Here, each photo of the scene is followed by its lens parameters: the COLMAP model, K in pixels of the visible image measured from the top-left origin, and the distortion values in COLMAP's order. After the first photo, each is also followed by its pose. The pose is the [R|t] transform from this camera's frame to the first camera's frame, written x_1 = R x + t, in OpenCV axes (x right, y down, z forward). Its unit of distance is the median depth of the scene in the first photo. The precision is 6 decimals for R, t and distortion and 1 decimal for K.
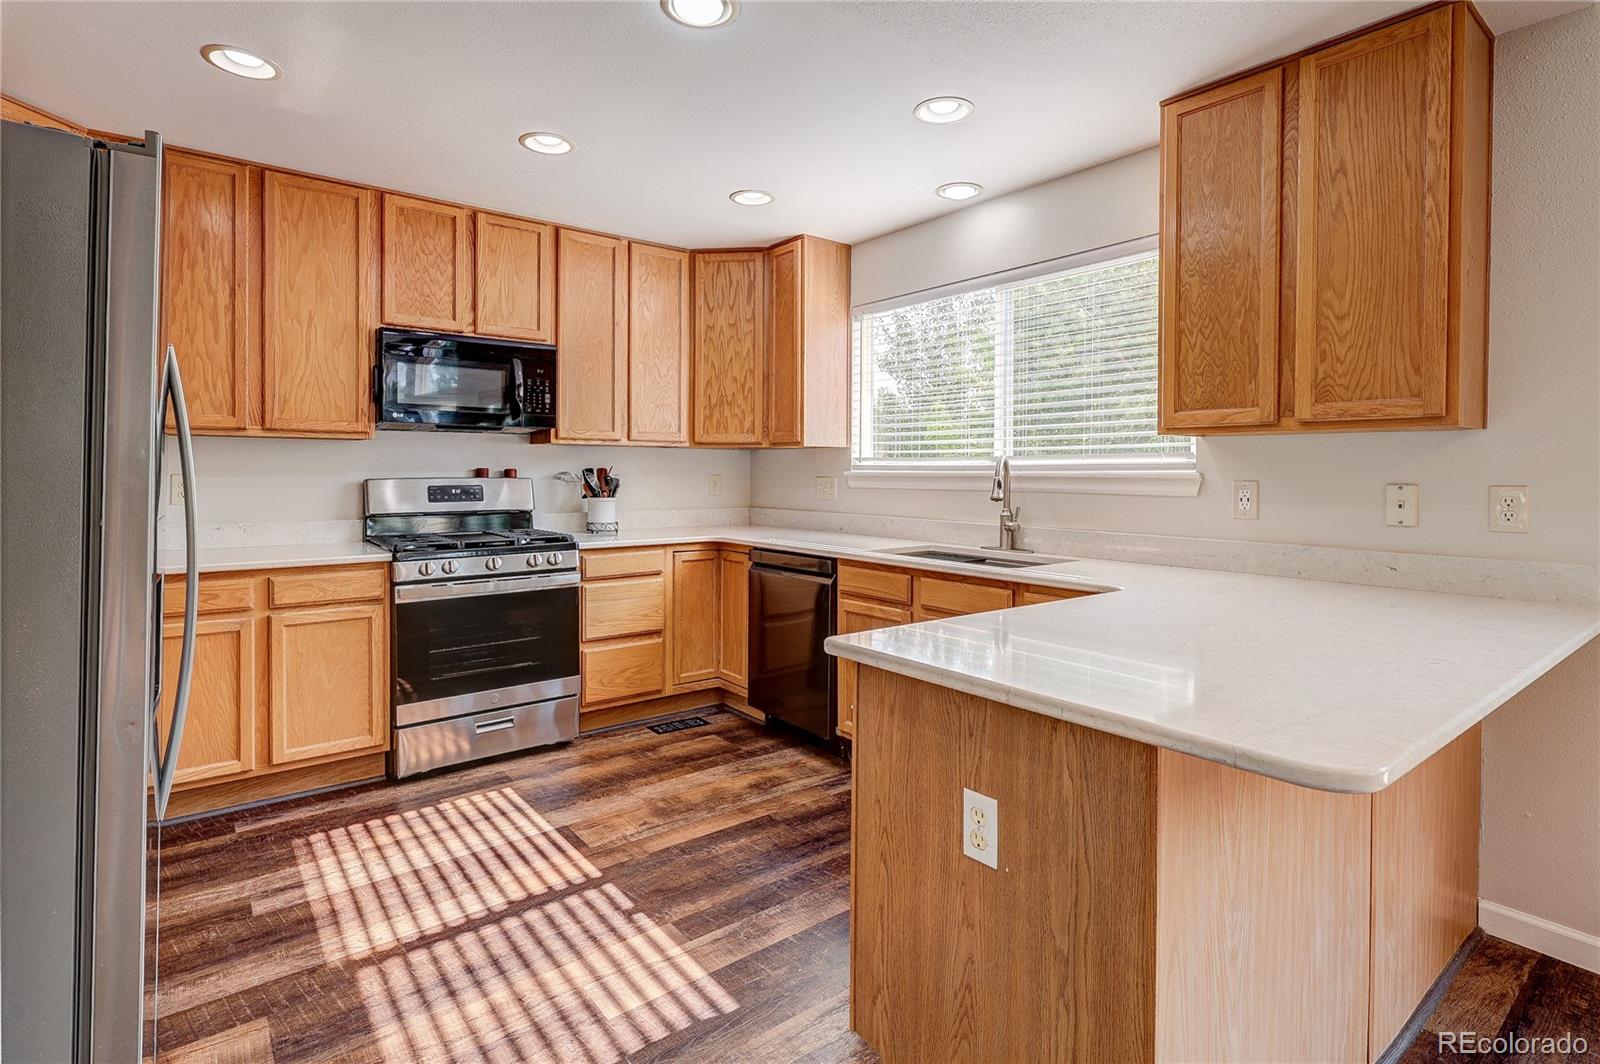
lens RADIAL K [[784.7, 0, 799.3], [0, 784.7, 480.4], [0, 0, 1]] dist [-0.001755, 0.000288]
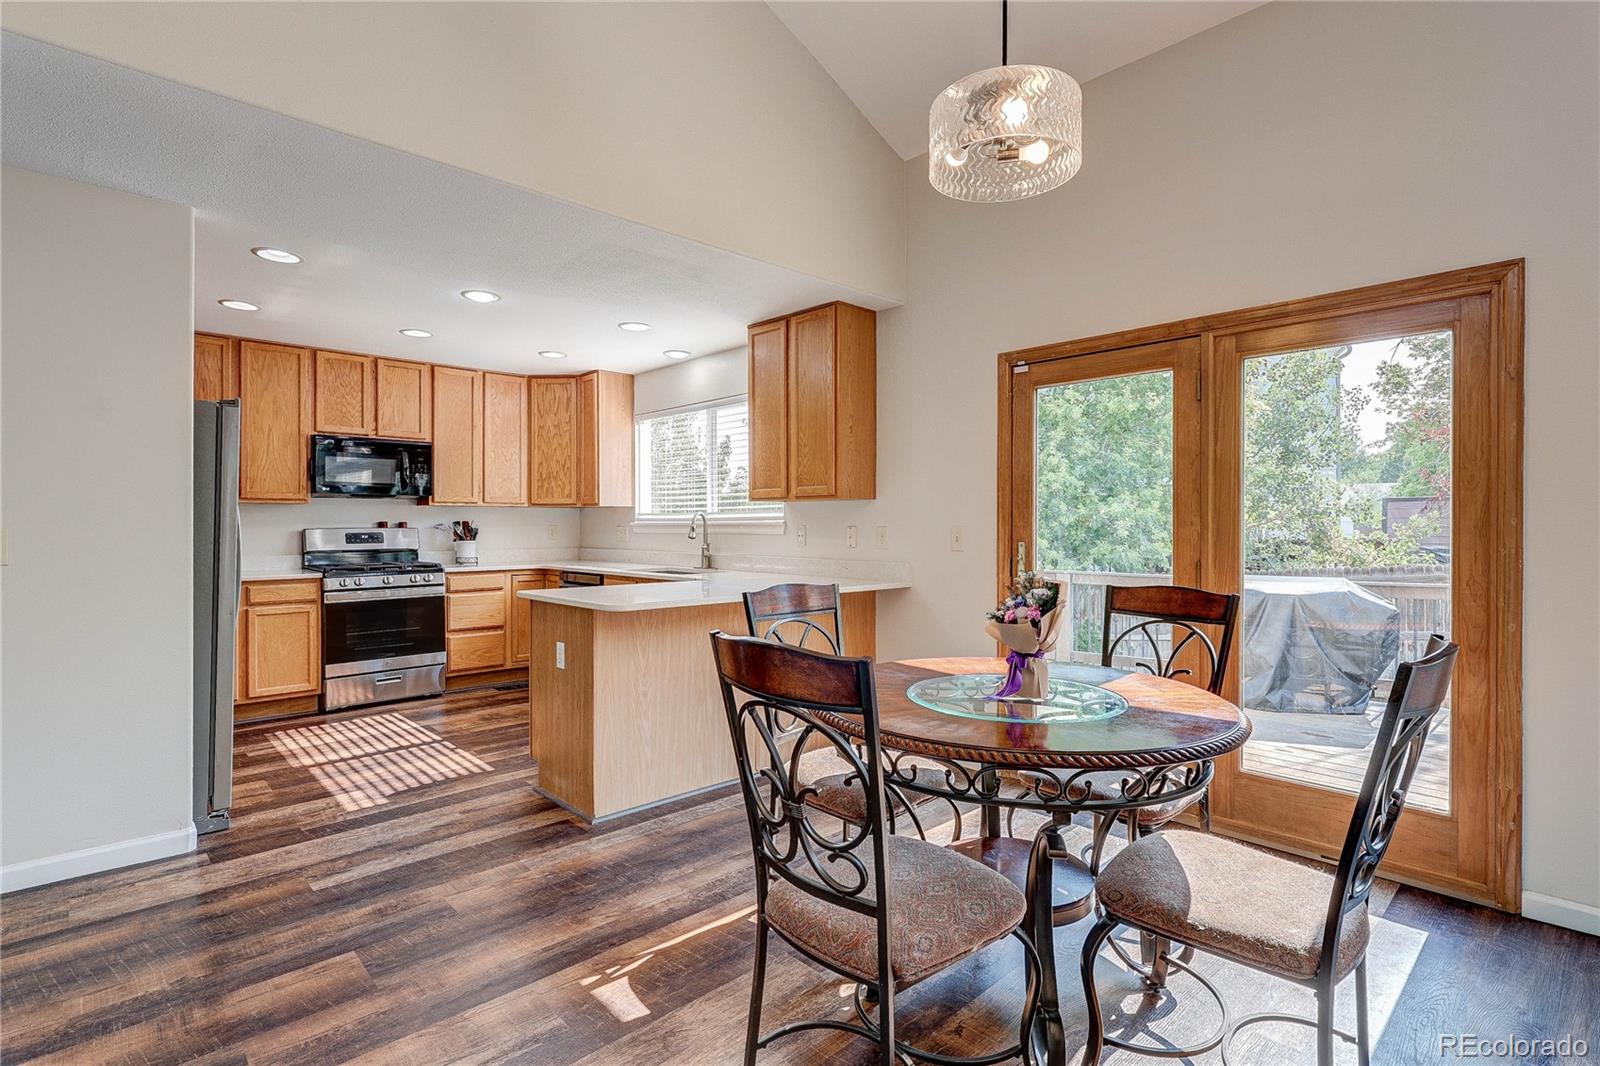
lens RADIAL K [[776.6, 0, 798.2], [0, 776.6, 526.1], [0, 0, 1]] dist [-0.003441, 0.000019]
pose [[0.996465, -0.005883, 0.083801, 0.307651], [0.006684, 0.999935, -0.009278, 0.014284], [-0.083741, 0.009805, 0.996439, -0.639580]]
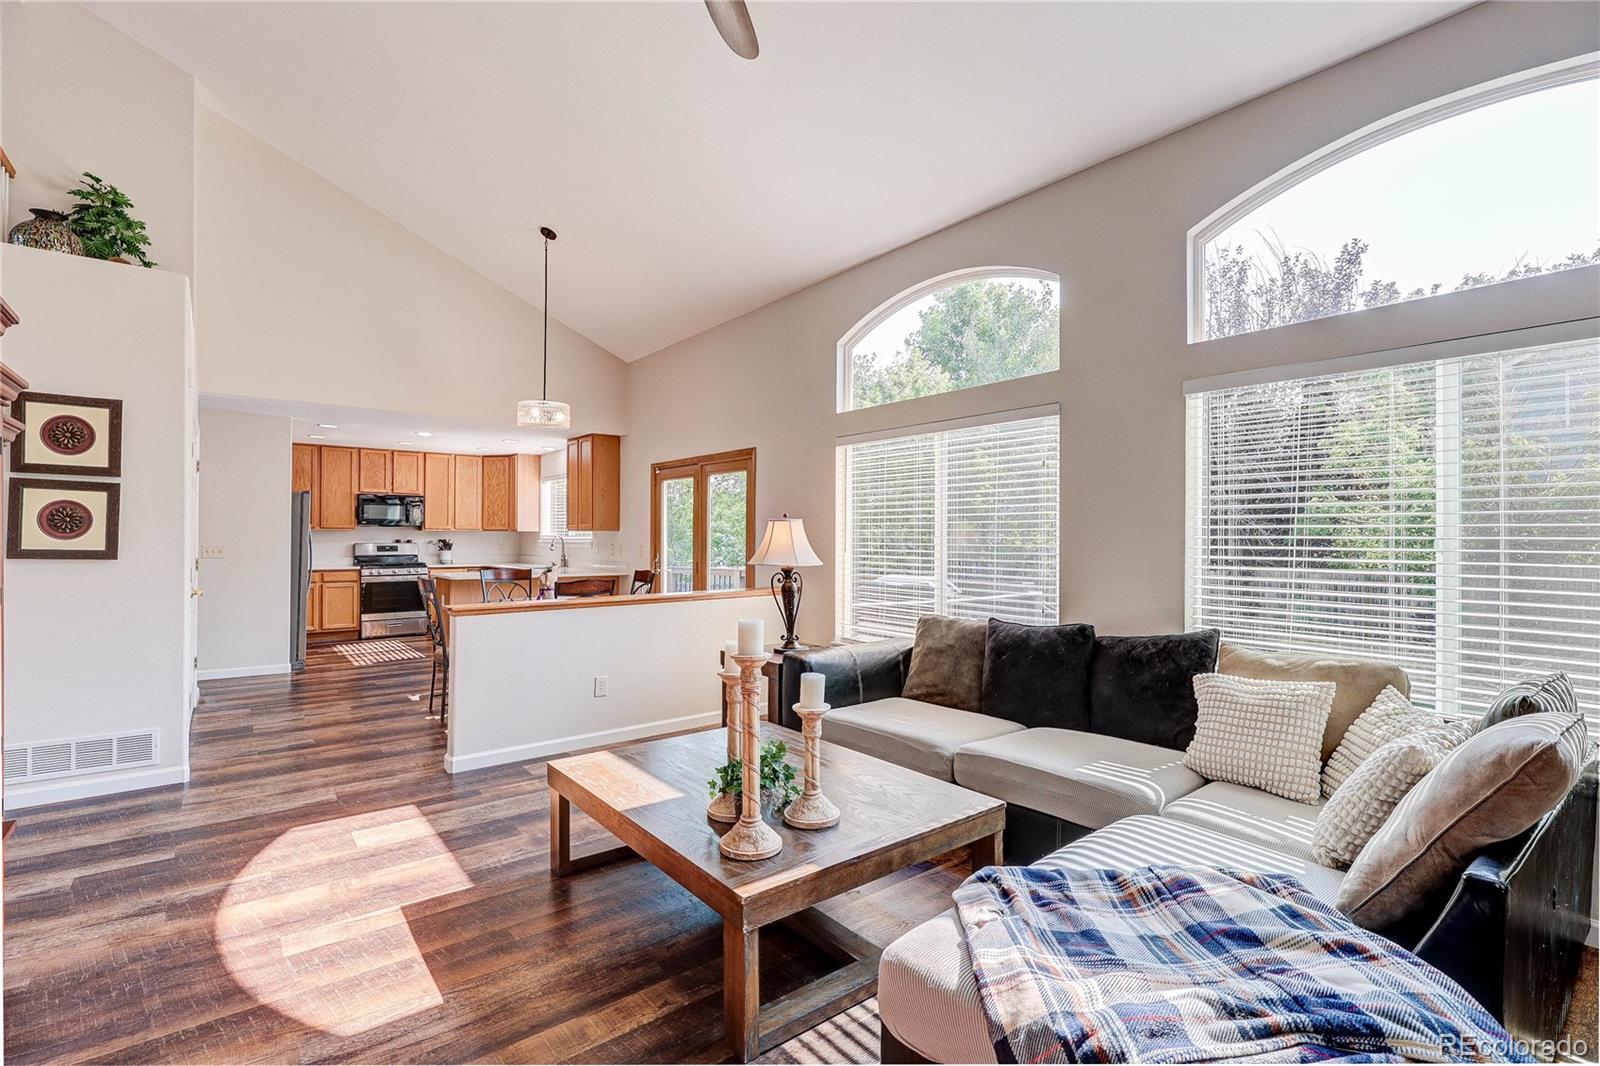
lens RADIAL K [[747.7, 0, 800.0], [0, 747.7, 533.0], [0, 0, 1]] dist [0.001041, 0.000272]
pose [[0.999986, -0.000754, -0.005160, 1.144140], [0.000663, 0.999846, -0.017534, 0.010089], [0.005172, 0.017530, 0.999833, -1.813287]]
